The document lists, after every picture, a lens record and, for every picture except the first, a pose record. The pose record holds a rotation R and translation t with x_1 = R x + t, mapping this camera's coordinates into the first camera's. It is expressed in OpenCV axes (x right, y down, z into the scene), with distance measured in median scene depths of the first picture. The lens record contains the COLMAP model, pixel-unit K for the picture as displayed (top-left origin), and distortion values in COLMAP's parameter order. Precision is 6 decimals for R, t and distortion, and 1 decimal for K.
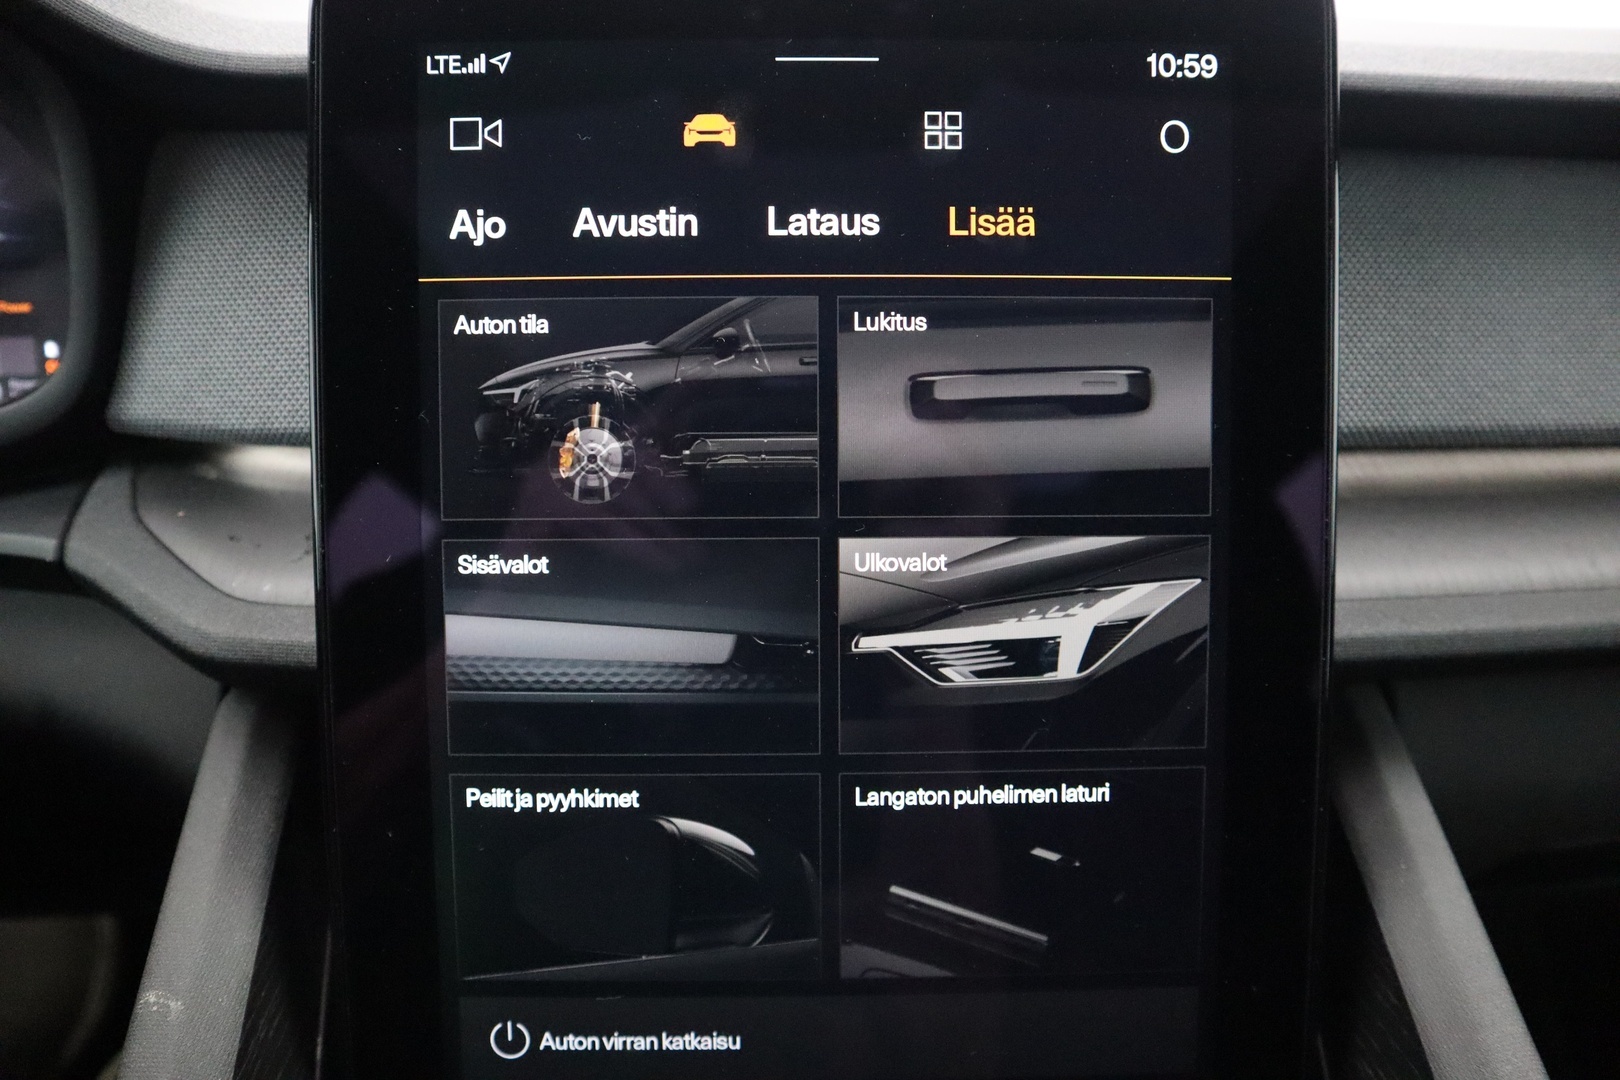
lens RADIAL K [[1156.2, 0, 813.0], [0, 1156.2, 537.1], [0, 0, 1]] dist [-0.093398, 0.058473]
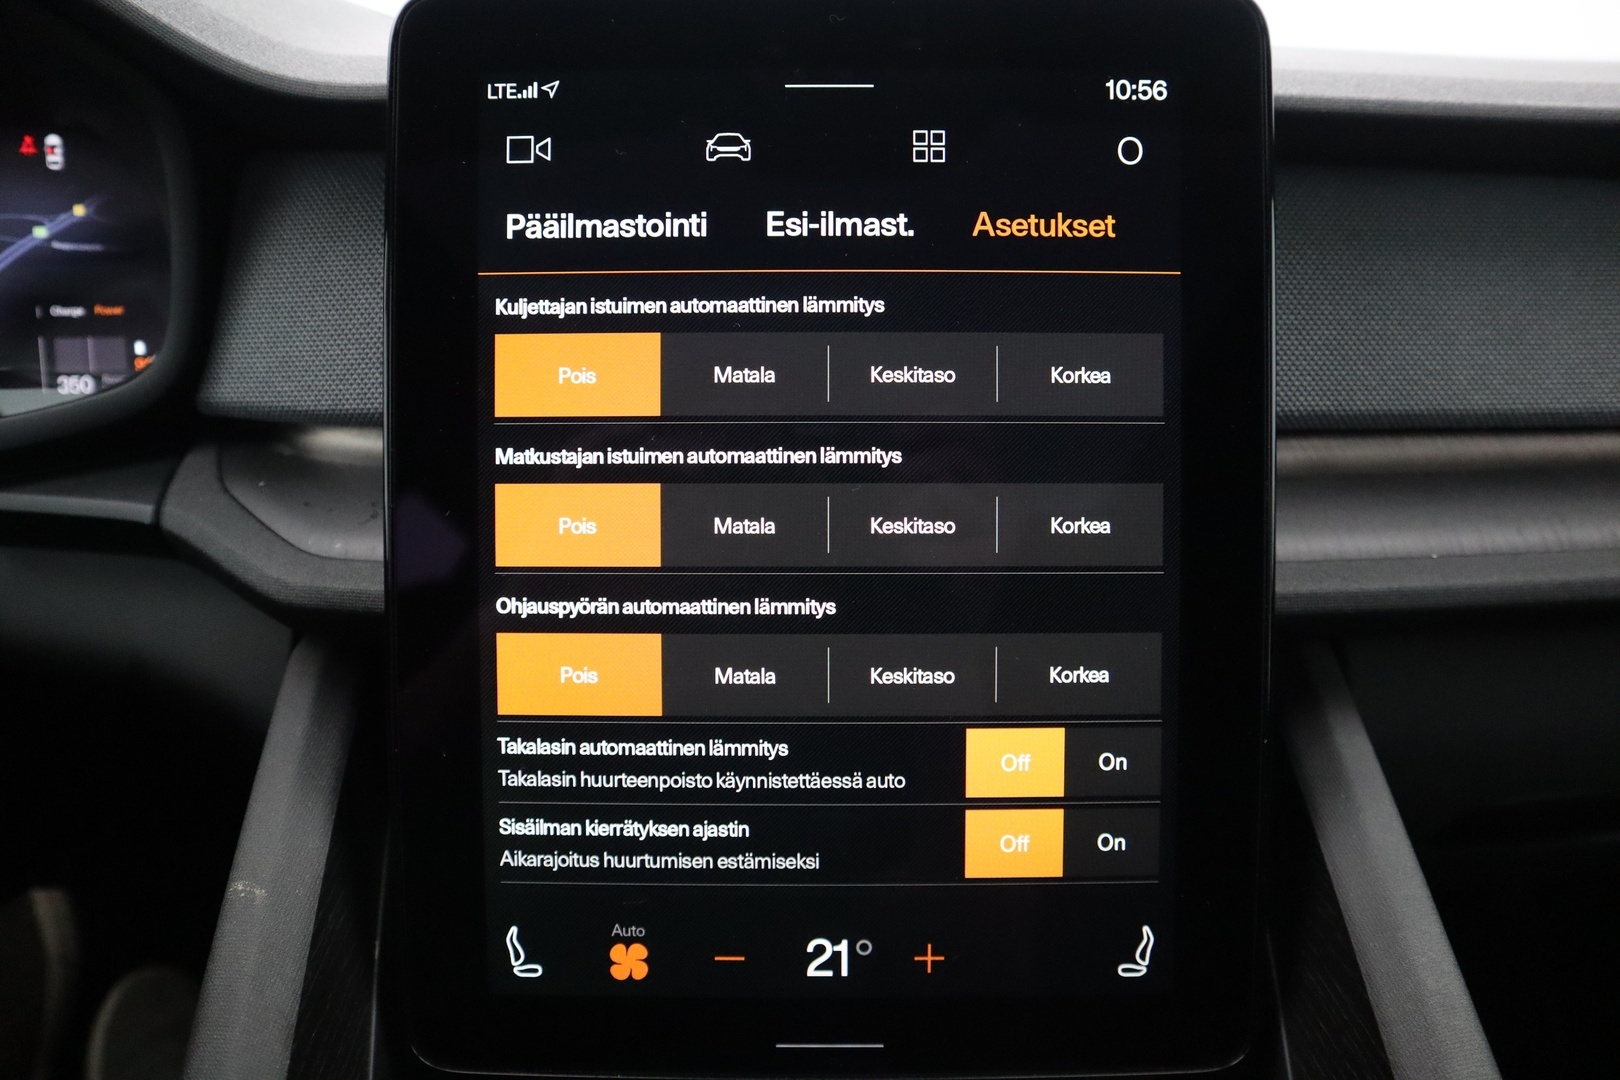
lens RADIAL K [[1156.2, 0, 812.9], [0, 1156.2, 531.2], [0, 0, 1]] dist [-0.093398, 0.058473]
pose [[0.999743, 0.004777, -0.022158, 0.021746], [-0.005519, 0.999421, -0.033573, 0.068905], [0.021985, 0.033687, 0.999191, -0.139335]]
